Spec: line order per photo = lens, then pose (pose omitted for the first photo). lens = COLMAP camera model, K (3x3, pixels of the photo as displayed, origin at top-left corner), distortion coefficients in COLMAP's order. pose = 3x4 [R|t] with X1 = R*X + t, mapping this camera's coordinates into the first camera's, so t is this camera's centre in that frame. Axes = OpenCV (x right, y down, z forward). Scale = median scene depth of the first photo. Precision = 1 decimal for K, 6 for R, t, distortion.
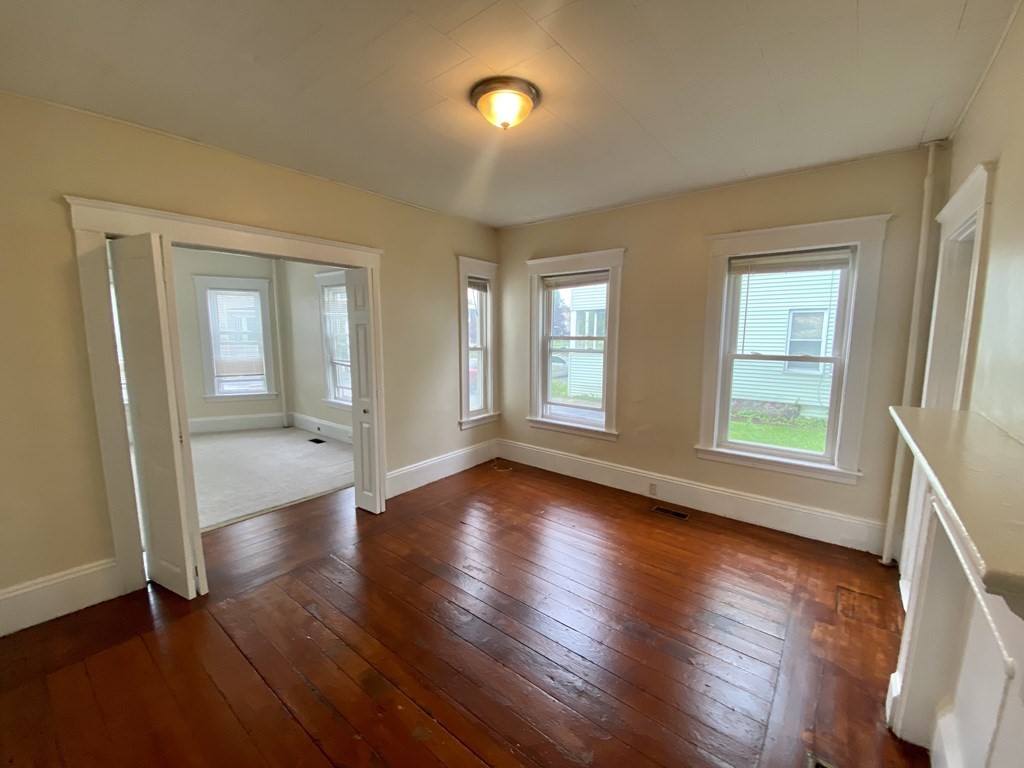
lens RADIAL K [[413.1, 0, 511.3], [0, 413.1, 387.0], [0, 0, 1]] dist [0.023428, -0.022523]
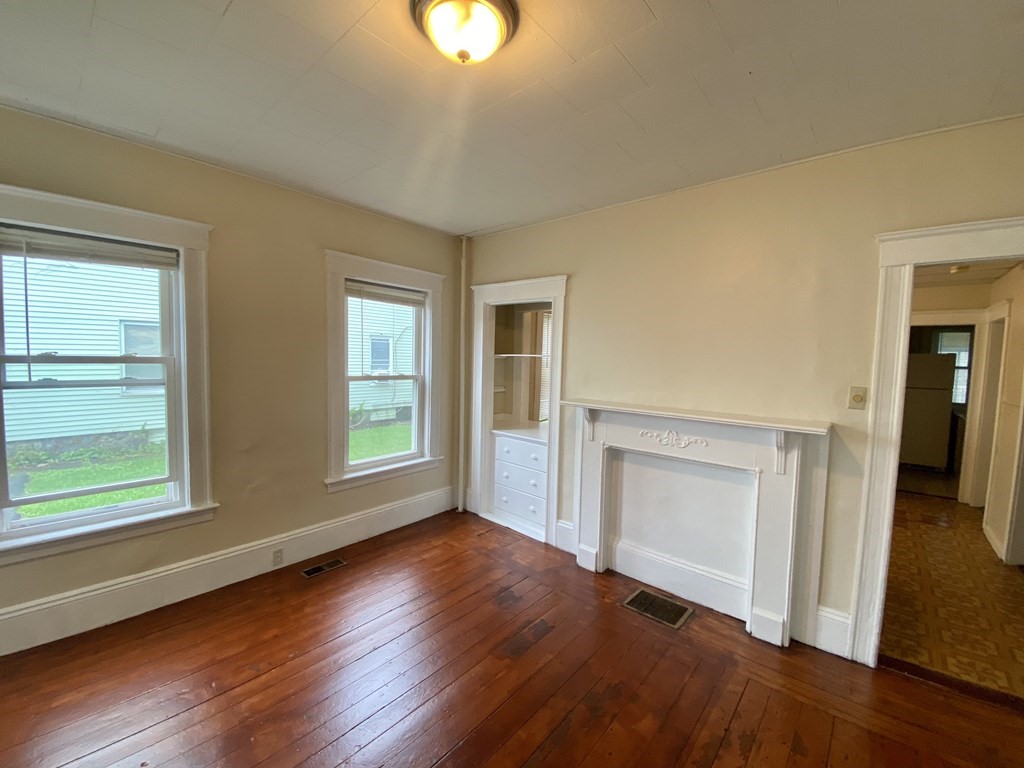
lens RADIAL K [[413.1, 0, 511.3], [0, 413.1, 387.0], [0, 0, 1]] dist [0.023428, -0.022523]
pose [[0.035255, -0.074583, 0.996591, -0.412259], [0.106040, 0.991861, 0.070478, -0.078476], [-0.993737, 0.103193, 0.042877, 0.547073]]
